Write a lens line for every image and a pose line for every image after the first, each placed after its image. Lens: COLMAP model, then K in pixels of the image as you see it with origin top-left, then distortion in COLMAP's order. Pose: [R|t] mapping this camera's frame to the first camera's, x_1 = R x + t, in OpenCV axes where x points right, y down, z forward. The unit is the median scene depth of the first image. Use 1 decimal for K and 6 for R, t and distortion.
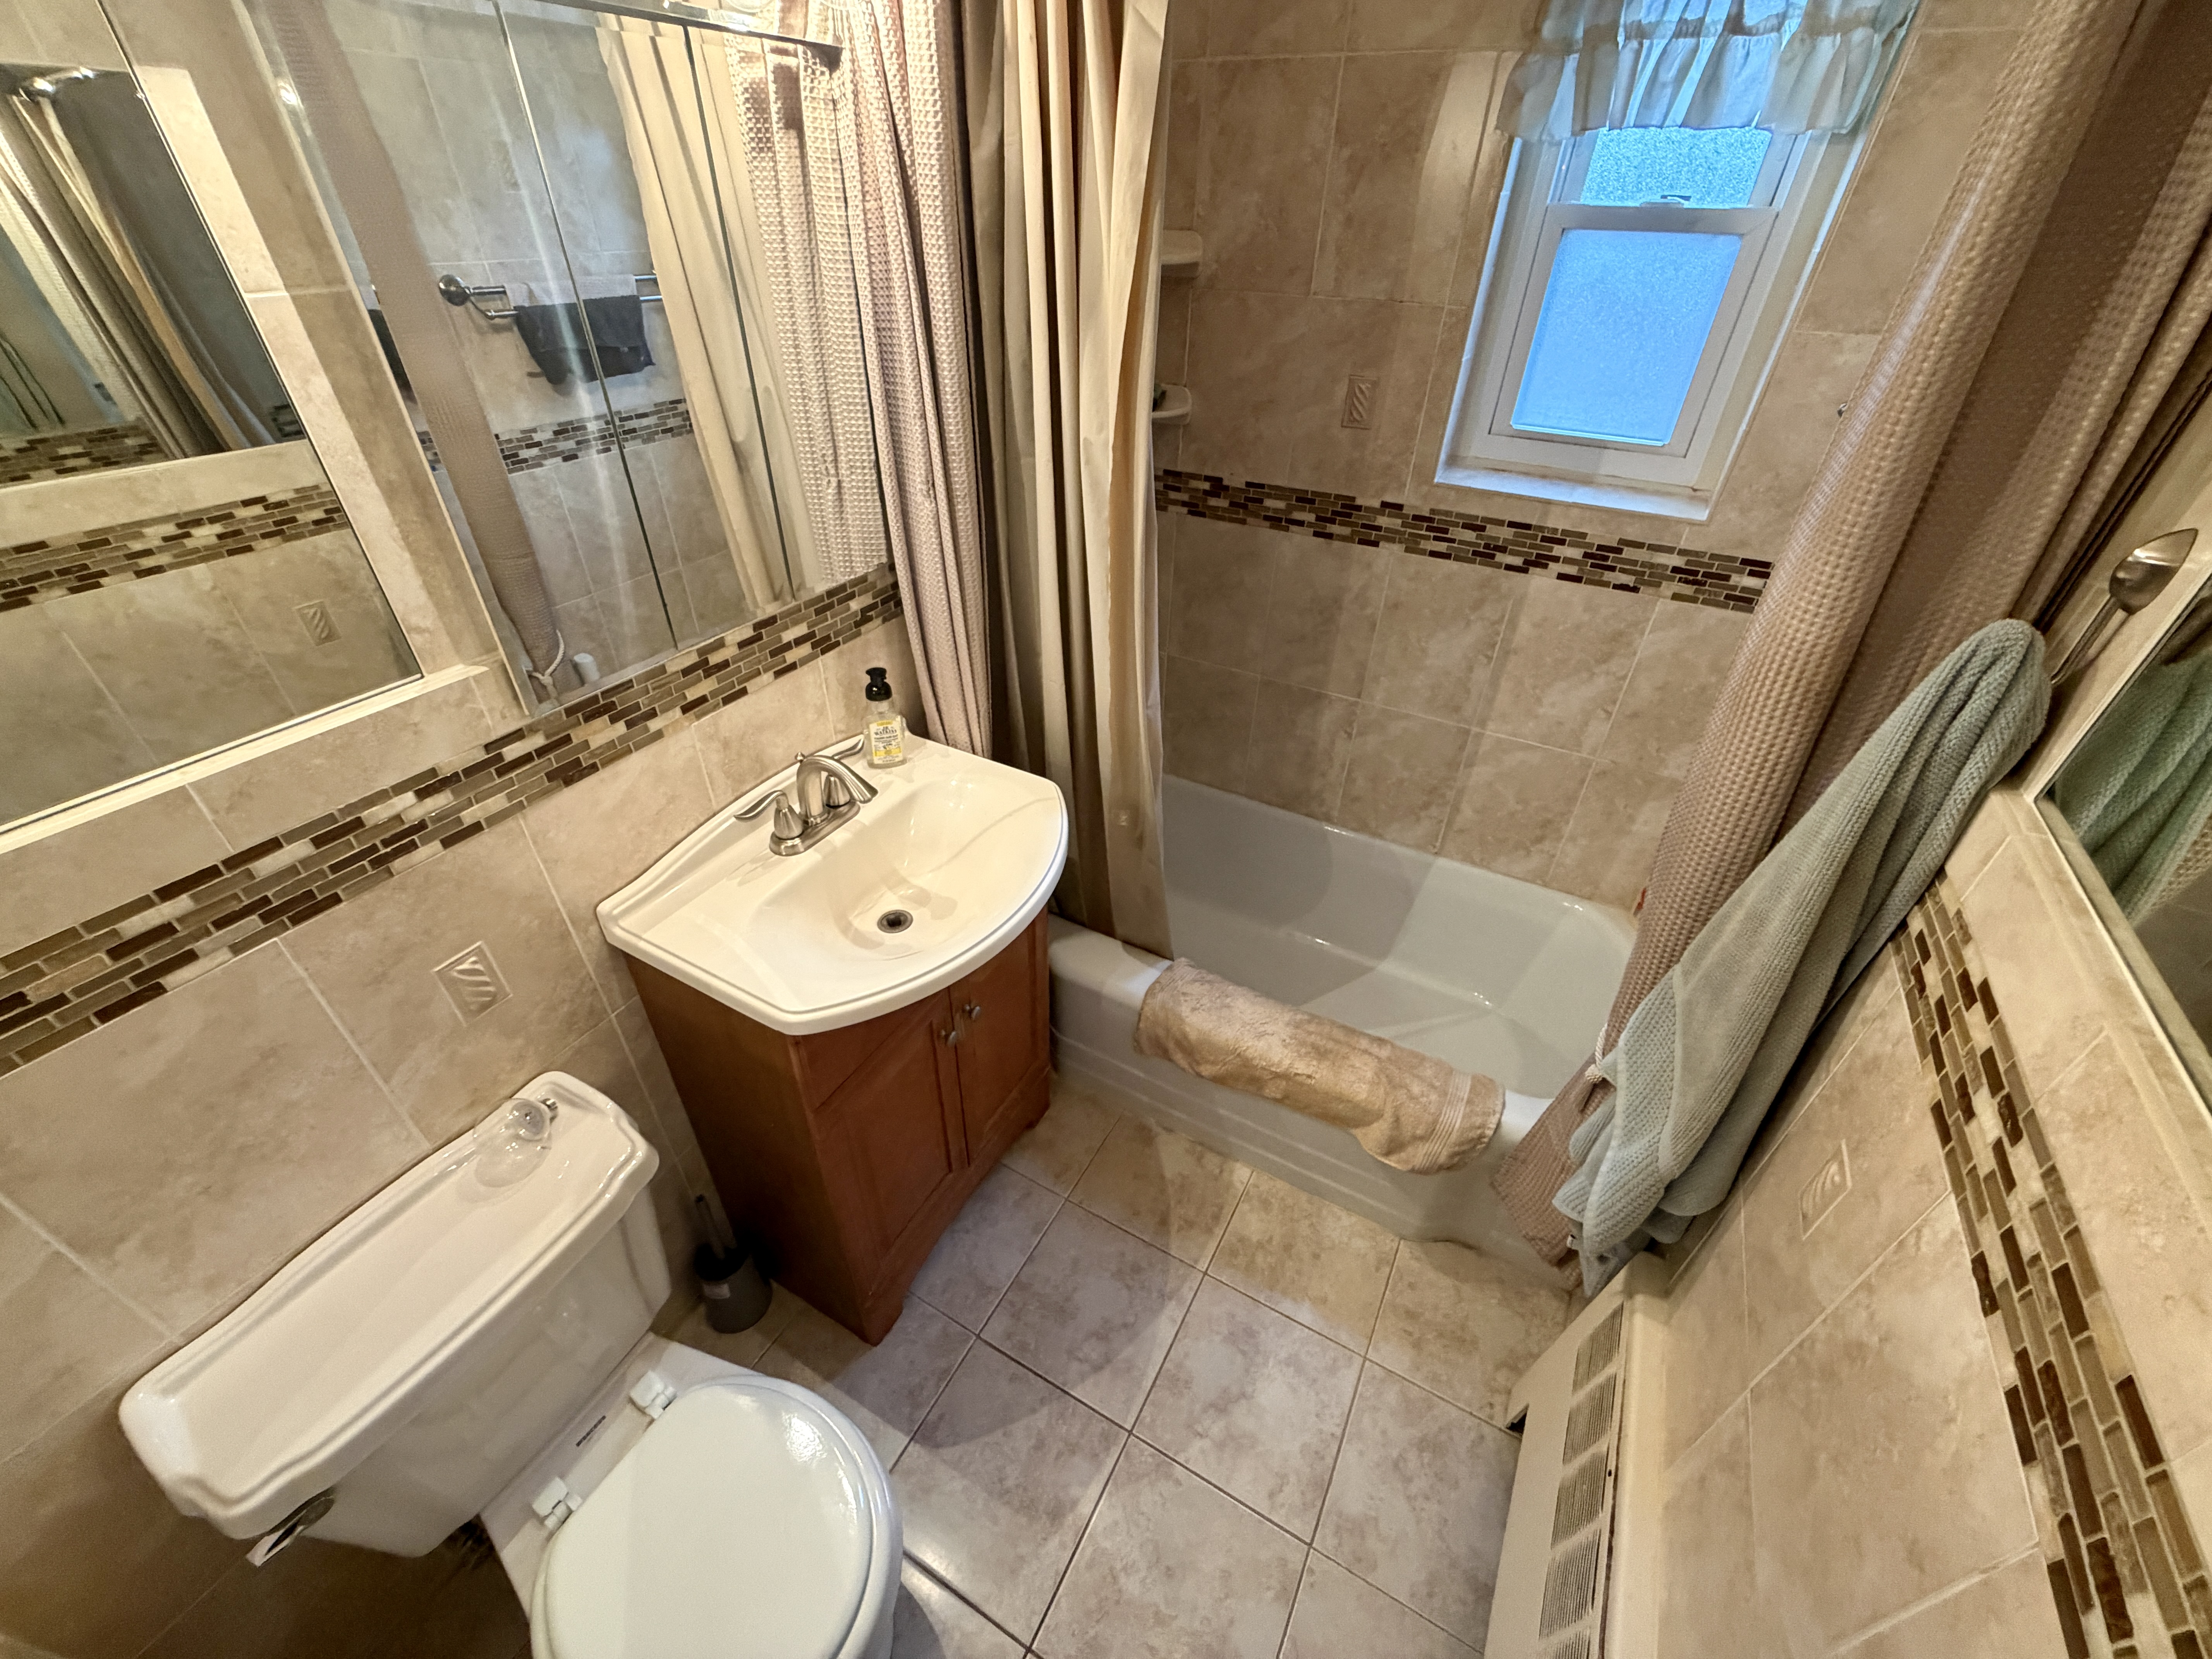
lens RADIAL K [[883.5, 0, 1100.8], [0, 883.5, 834.3], [0, 0, 1]] dist [-0.000605, 0.000380]
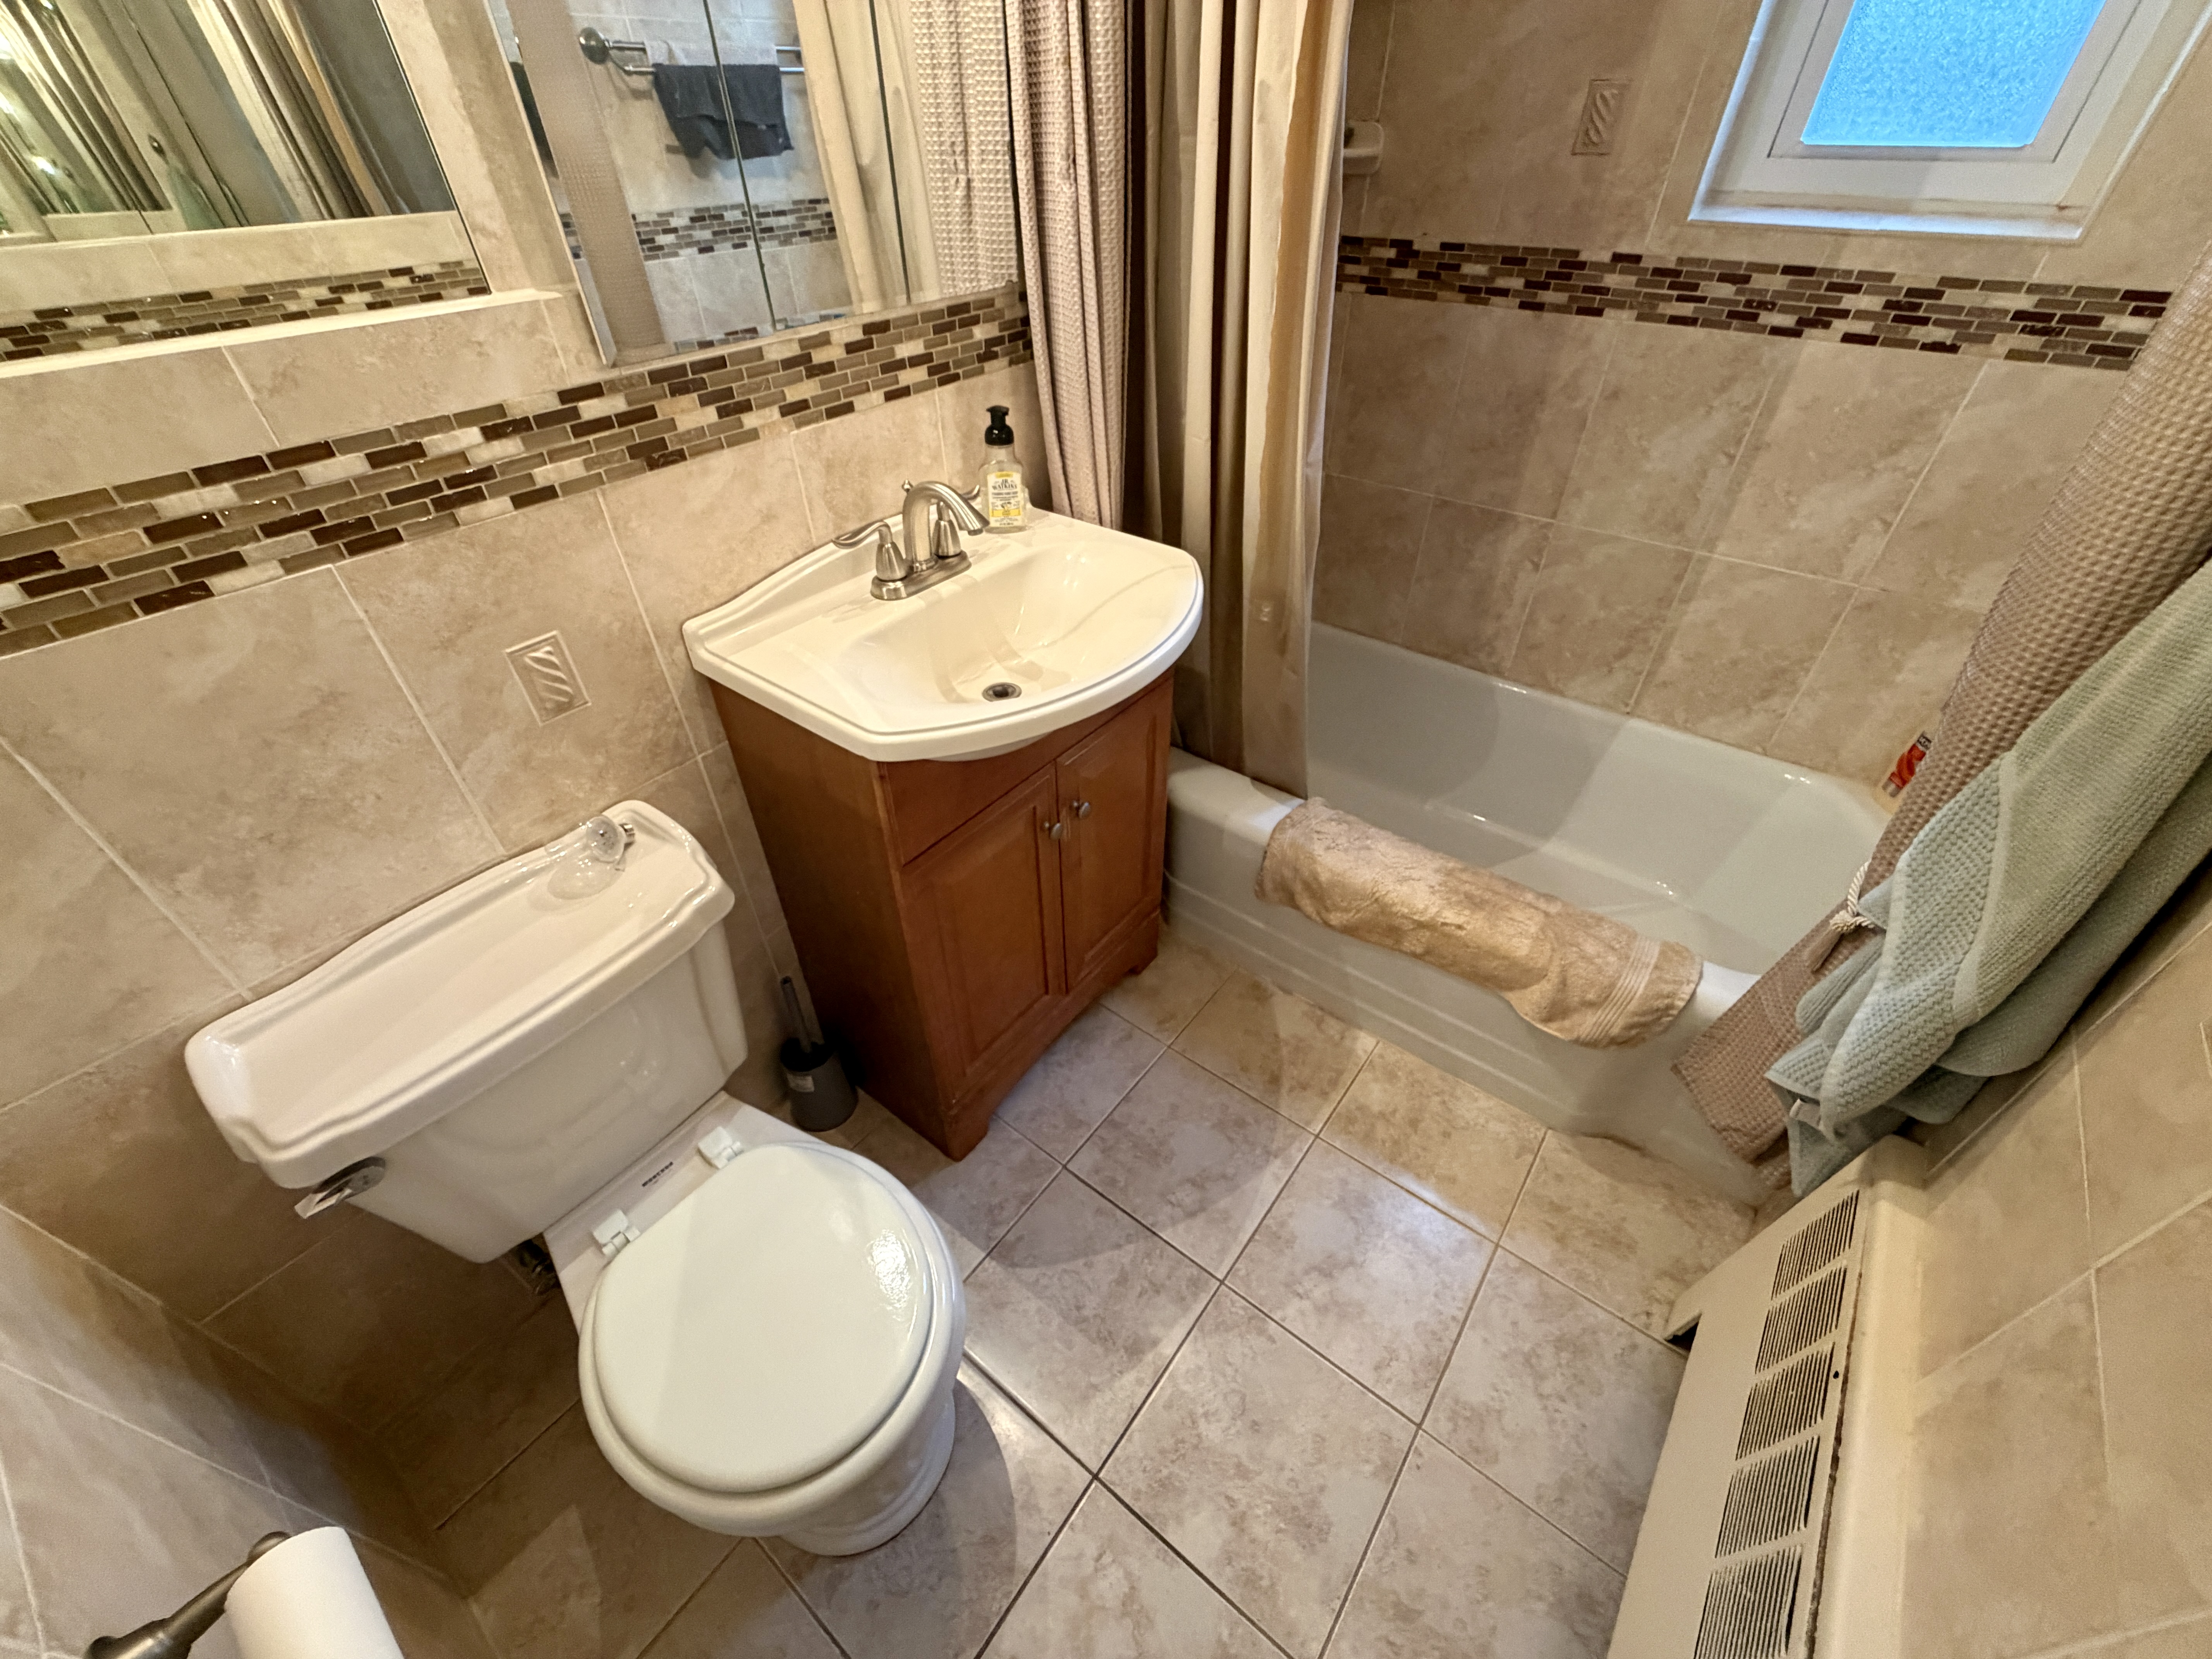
lens RADIAL K [[883.5, 0, 1101.0], [0, 883.5, 834.3], [0, 0, 1]] dist [-0.000605, 0.000380]
pose [[0.988164, 0.074915, -0.133866, -0.002933], [-0.066058, 0.995397, 0.069431, 0.213343], [0.138451, -0.059766, 0.988564, 0.145630]]
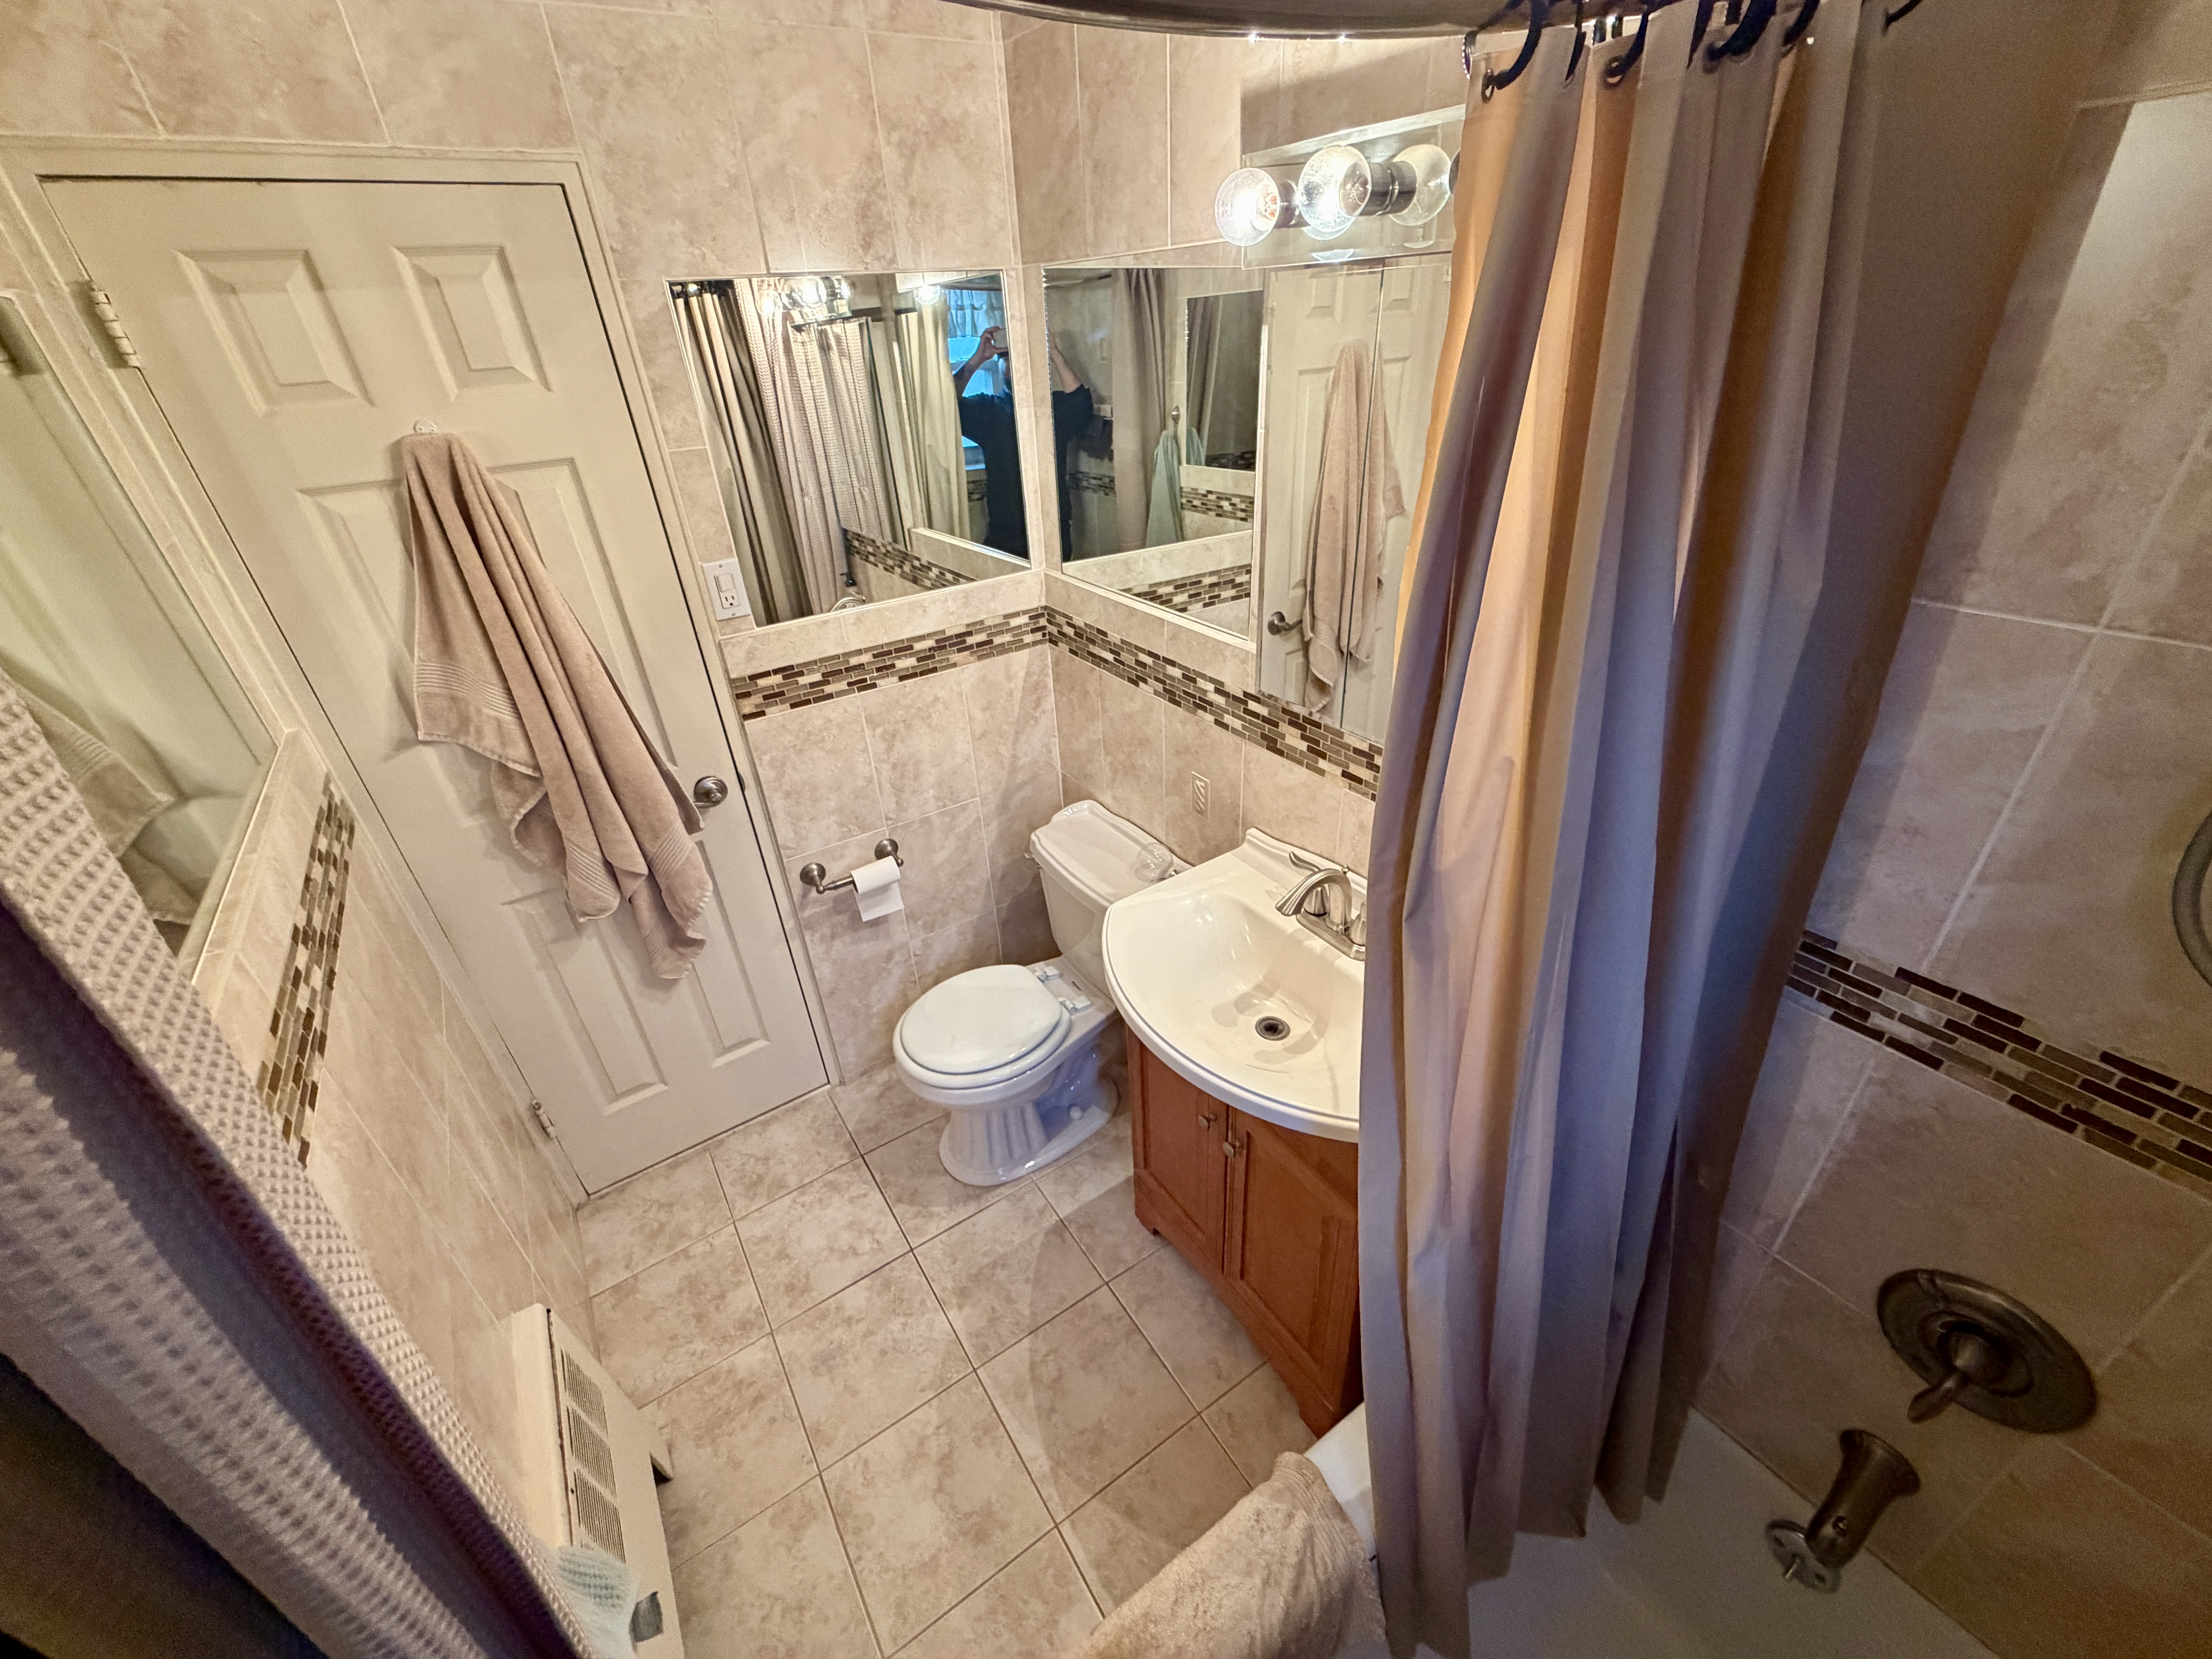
lens RADIAL K [[883.5, 0, 1100.4], [0, 883.5, 833.0], [0, 0, 1]] dist [-0.000605, 0.000380]
pose [[-0.459582, 0.463823, -0.757399, 0.671732], [-0.483234, 0.584923, 0.651422, -0.763212], [0.745164, 0.665382, -0.044685, 0.912835]]
